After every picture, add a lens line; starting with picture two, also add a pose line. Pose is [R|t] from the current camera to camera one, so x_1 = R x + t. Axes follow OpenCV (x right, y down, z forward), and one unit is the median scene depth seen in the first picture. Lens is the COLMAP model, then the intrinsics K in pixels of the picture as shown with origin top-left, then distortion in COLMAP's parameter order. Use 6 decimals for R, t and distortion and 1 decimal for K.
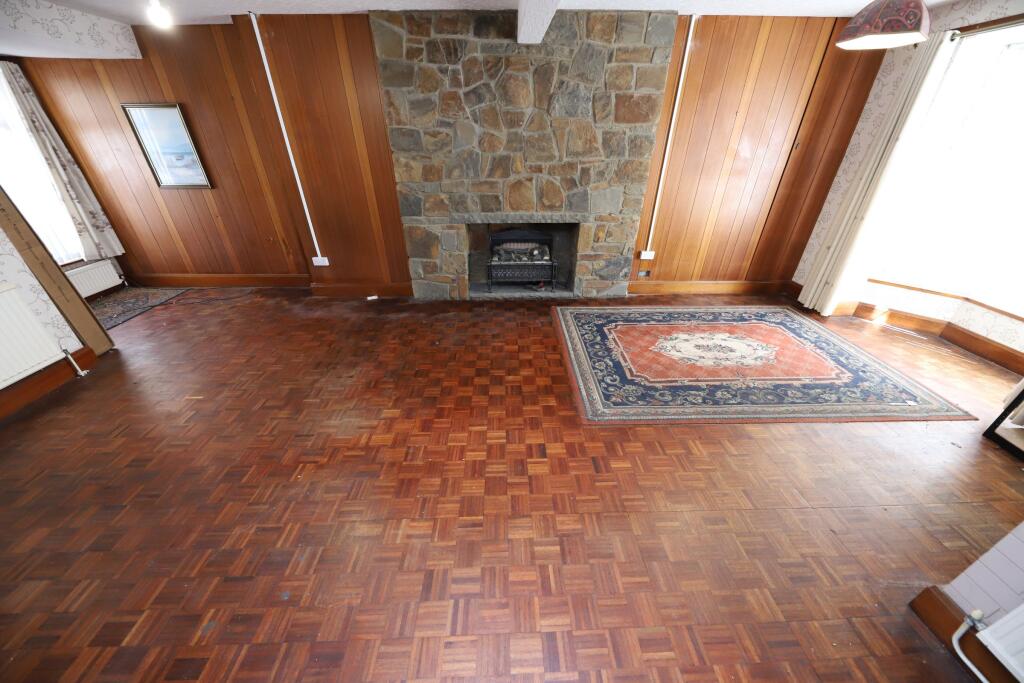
lens RADIAL K [[354.6, 0, 513.6], [0, 354.6, 342.3], [0, 0, 1]] dist [-0.001676, -0.001117]
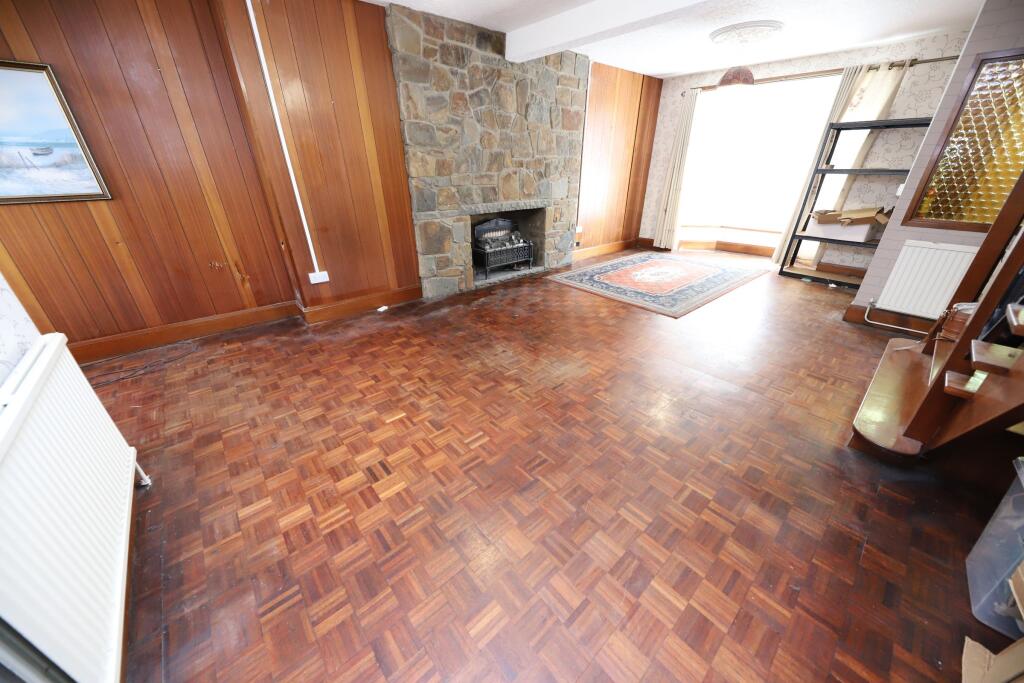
lens RADIAL K [[354.6, 0, 513.7], [0, 354.6, 343.8], [0, 0, 1]] dist [-0.001676, -0.001117]
pose [[0.773612, -0.287469, 0.564701, -0.842103], [0.323111, 0.945569, 0.038709, 0.038849], [-0.545091, 0.152515, 0.824387, 0.114449]]
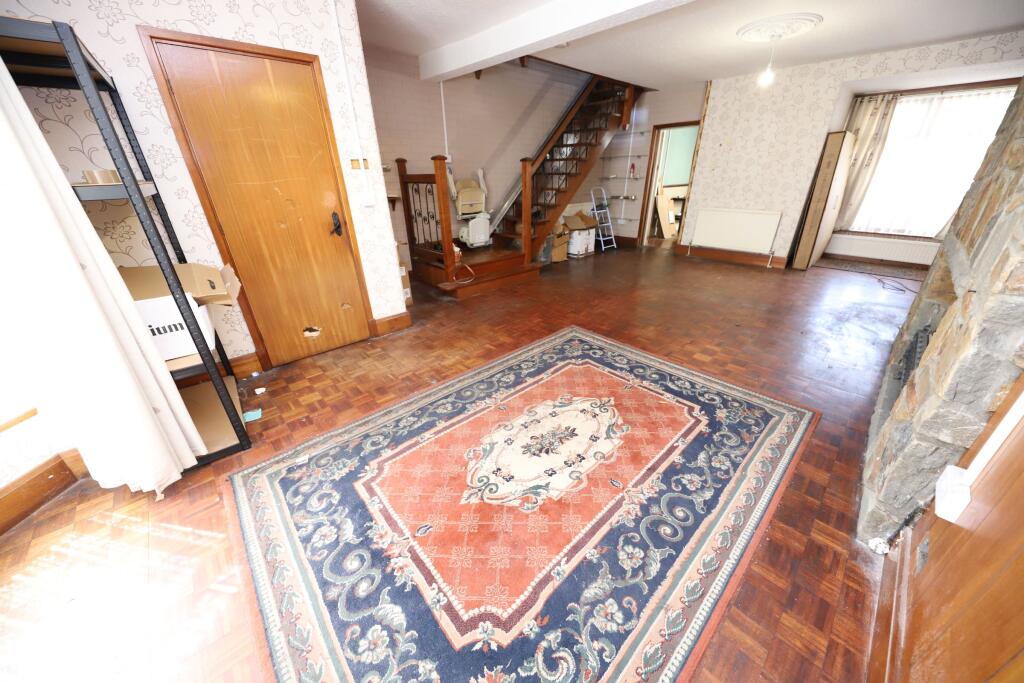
lens RADIAL K [[354.6, 0, 512.2], [0, 354.6, 343.0], [0, 0, 1]] dist [-0.001676, -0.001117]
pose [[-0.754707, 0.290472, -0.588255, 0.881530], [-0.314957, 0.626149, 0.713260, -0.475955], [0.575517, 0.723577, -0.381073, 1.022080]]
